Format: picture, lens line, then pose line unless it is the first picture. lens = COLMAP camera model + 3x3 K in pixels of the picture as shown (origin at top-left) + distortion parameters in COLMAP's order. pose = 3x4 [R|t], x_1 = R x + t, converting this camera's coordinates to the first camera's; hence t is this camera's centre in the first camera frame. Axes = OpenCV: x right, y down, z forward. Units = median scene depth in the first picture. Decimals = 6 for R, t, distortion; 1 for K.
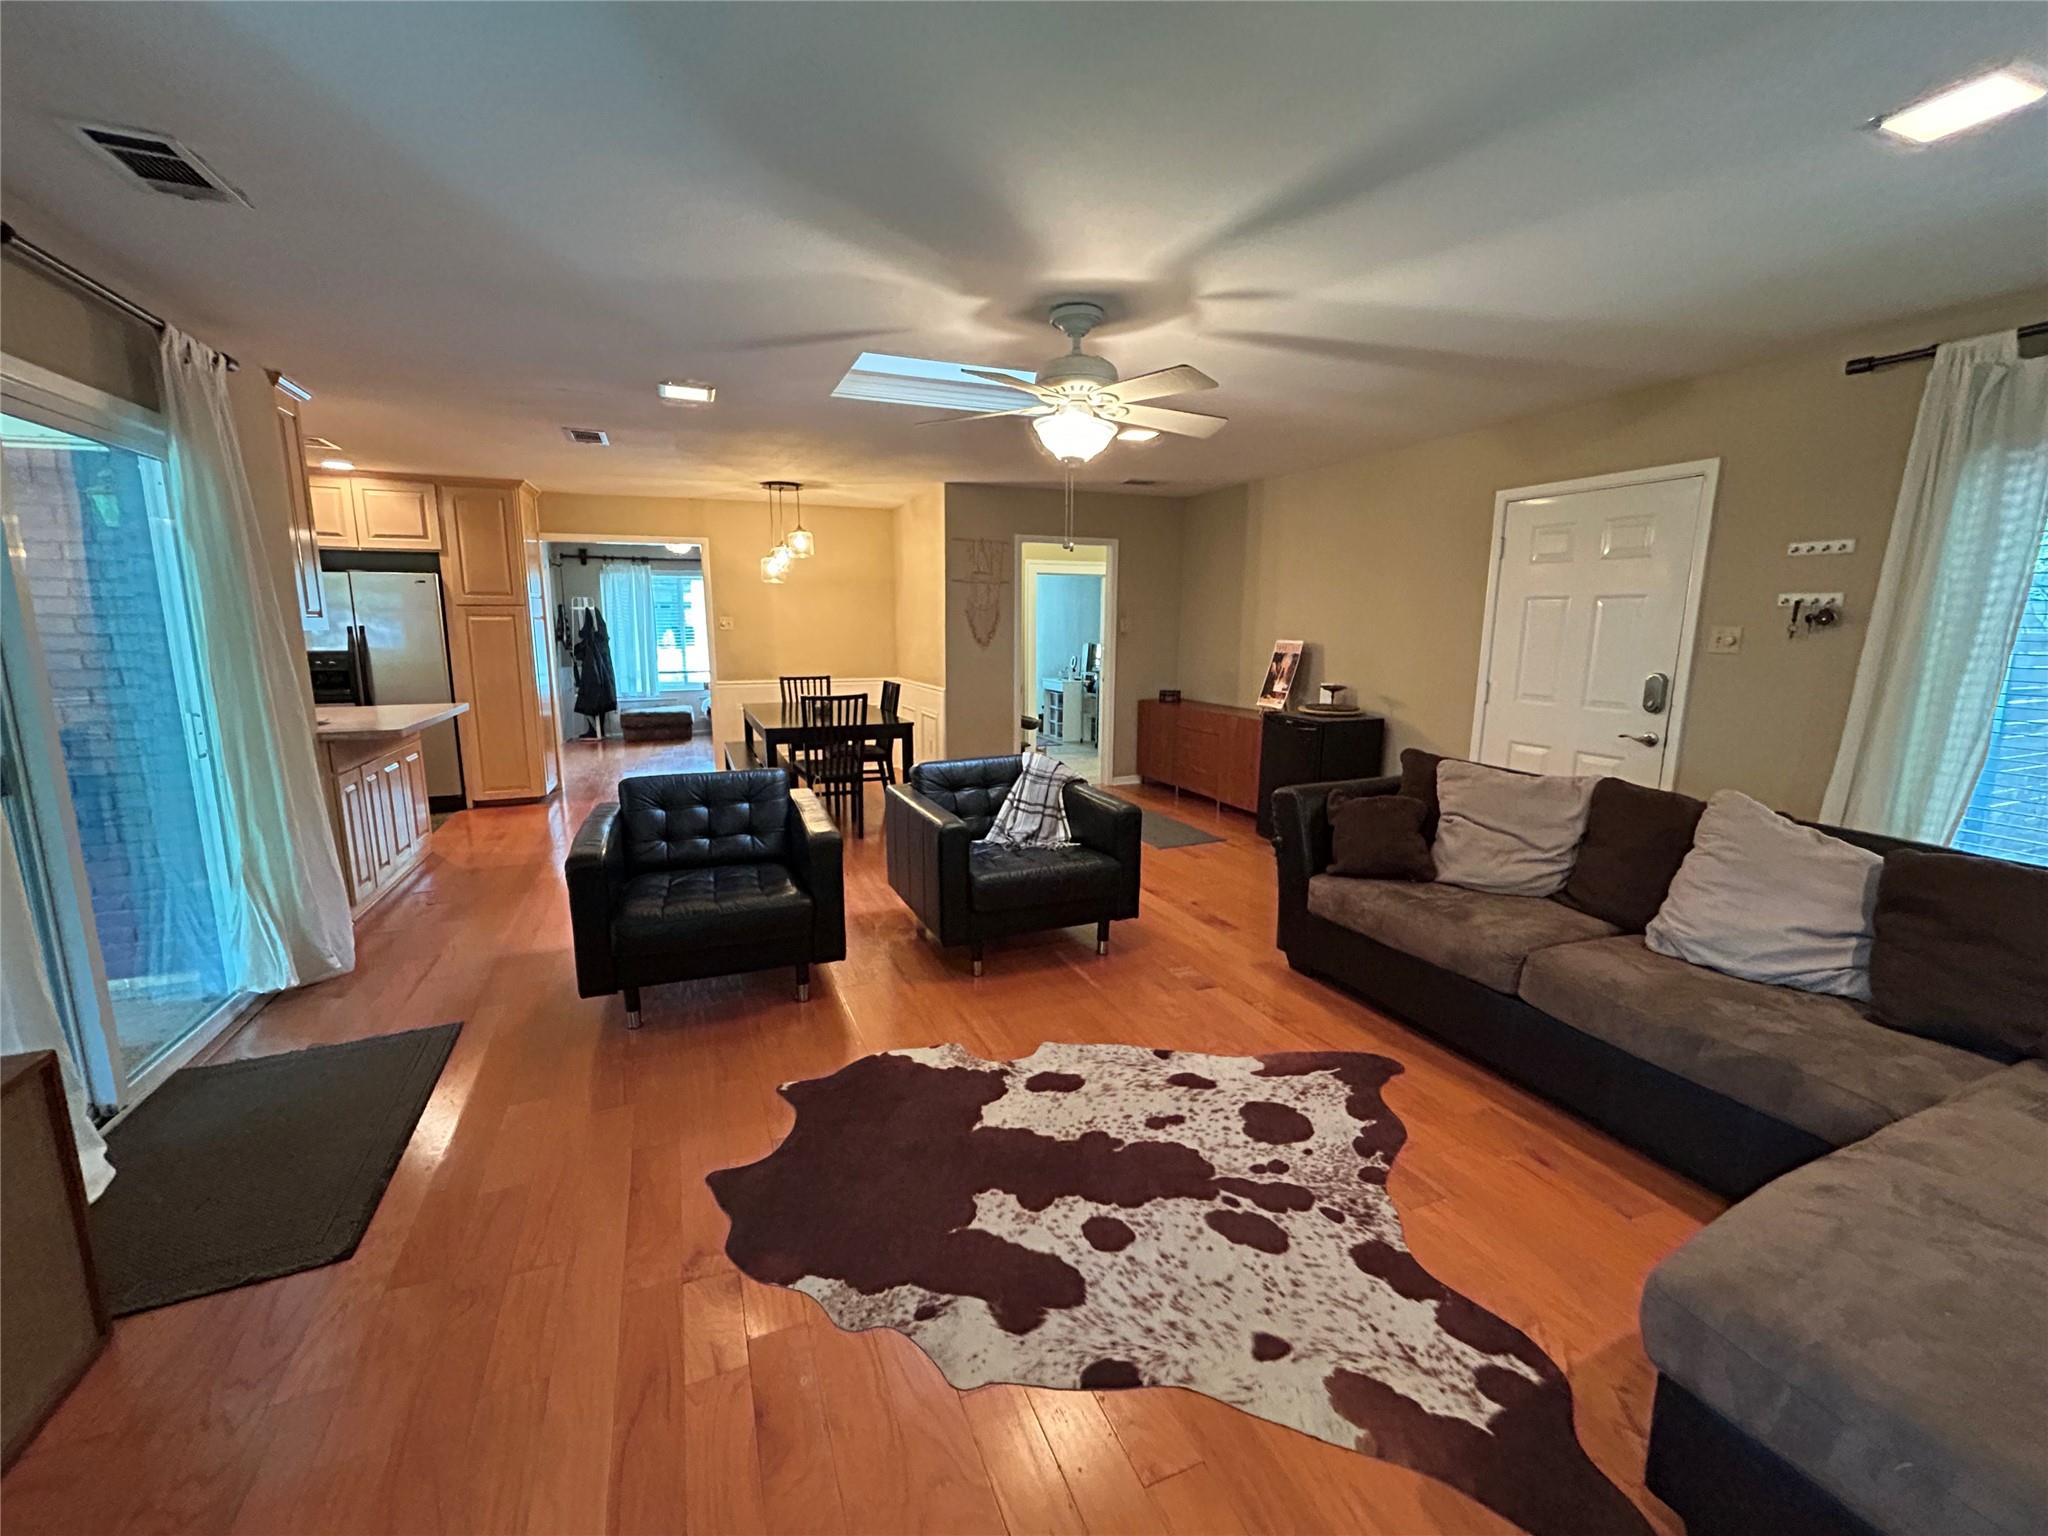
lens RADIAL K [[833.8, 0, 1023.0], [0, 833.8, 763.8], [0, 0, 1]] dist [0.000381, 0.000169]
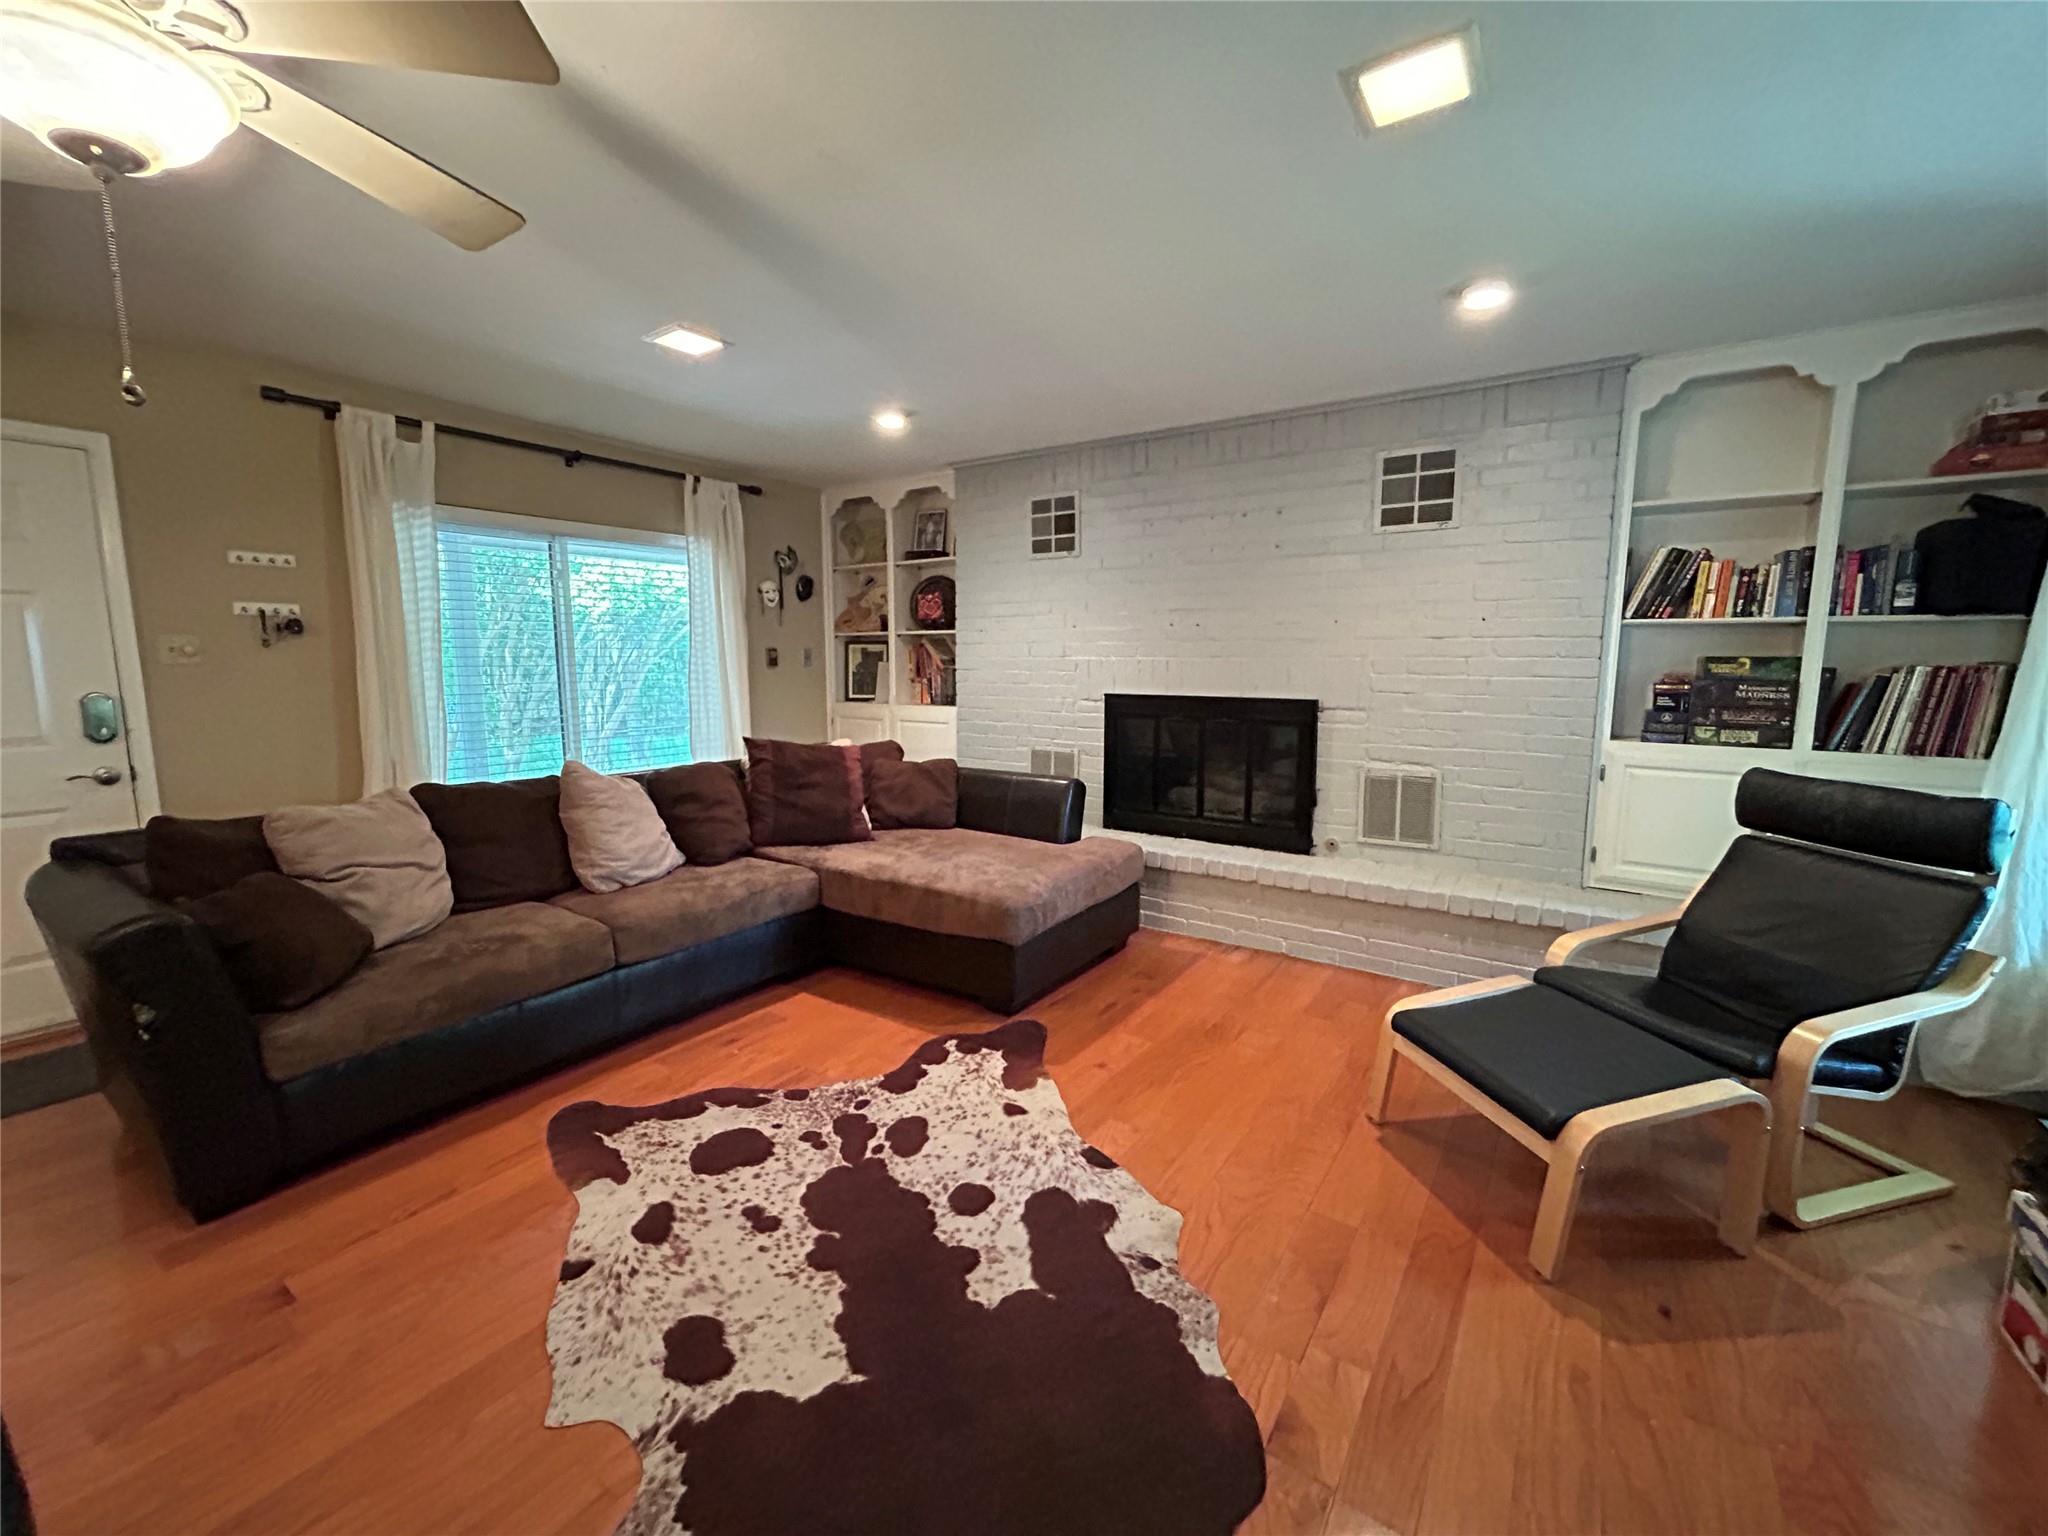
lens RADIAL K [[833.8, 0, 1023.0], [0, 833.8, 763.8], [0, 0, 1]] dist [0.000381, 0.000169]
pose [[-0.540905, -0.112324, 0.833550, -0.637332], [0.140313, 0.965104, 0.221103, -0.159225], [-0.829298, 0.236554, -0.506268, 1.152195]]
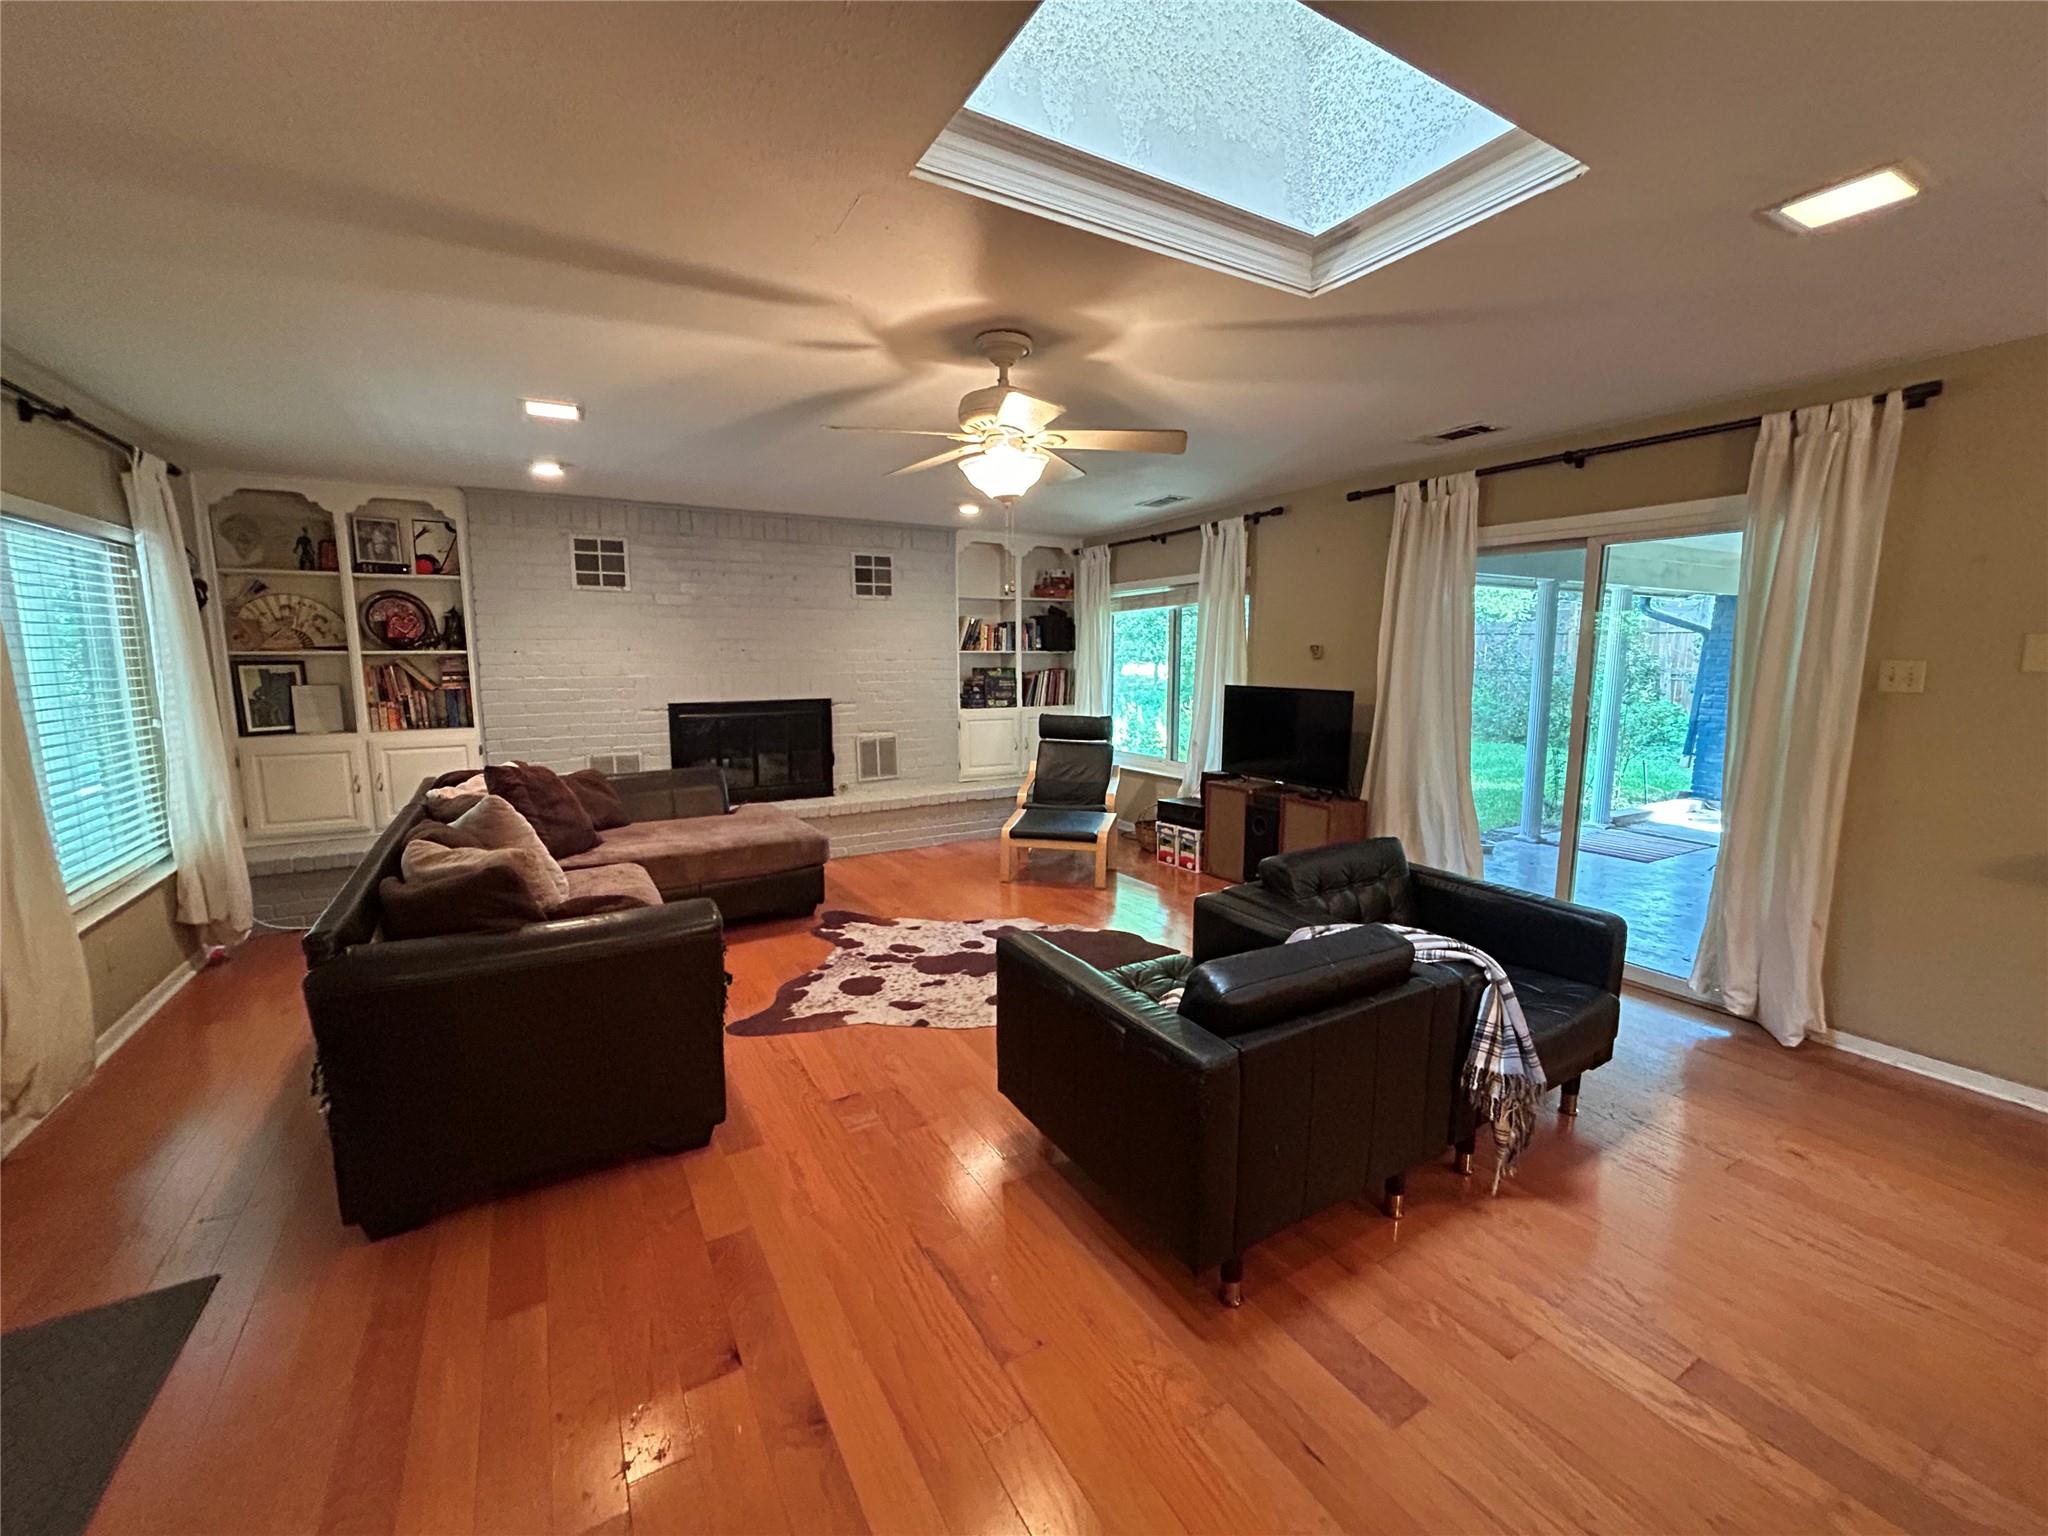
lens RADIAL K [[829.1, 0, 1018.0], [0, 829.1, 766.5], [0, 0, 1]] dist [-0.000307, 0.000353]
pose [[-0.991692, 0.017885, -0.127389, 0.213674], [-0.021898, 0.952364, 0.304178, -0.452573], [0.126761, 0.304440, -0.944059, 2.477333]]
